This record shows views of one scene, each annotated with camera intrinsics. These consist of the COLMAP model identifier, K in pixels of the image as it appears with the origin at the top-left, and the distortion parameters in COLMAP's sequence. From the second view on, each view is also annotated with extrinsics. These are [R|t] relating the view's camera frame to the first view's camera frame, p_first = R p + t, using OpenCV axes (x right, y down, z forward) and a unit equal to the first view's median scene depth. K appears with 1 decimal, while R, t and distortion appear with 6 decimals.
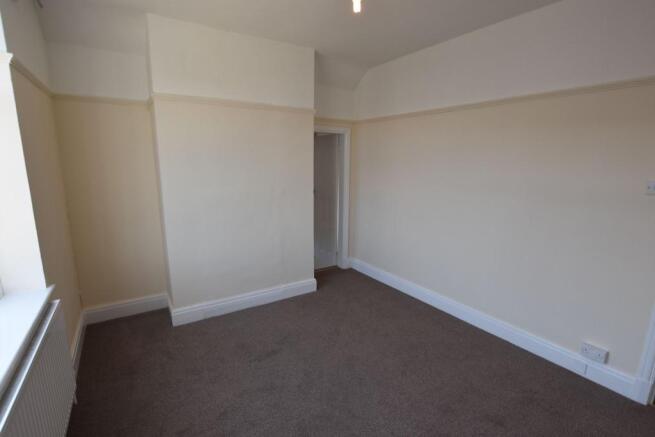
lens RADIAL K [[313.3, 0, 327.5], [0, 313.3, 218.5], [0, 0, 1]] dist [-0.011692, 0.000205]
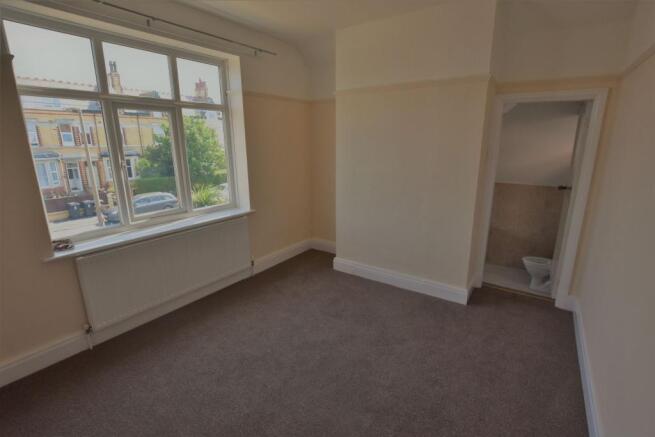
lens RADIAL K [[313.3, 0, 327.5], [0, 313.3, 218.5], [0, 0, 1]] dist [-0.011692, 0.000205]
pose [[0.381097, 0.216676, -0.898786, 0.600269], [-0.165287, 0.972455, 0.164352, -0.072079], [0.909640, 0.085924, 0.406414, 0.389718]]
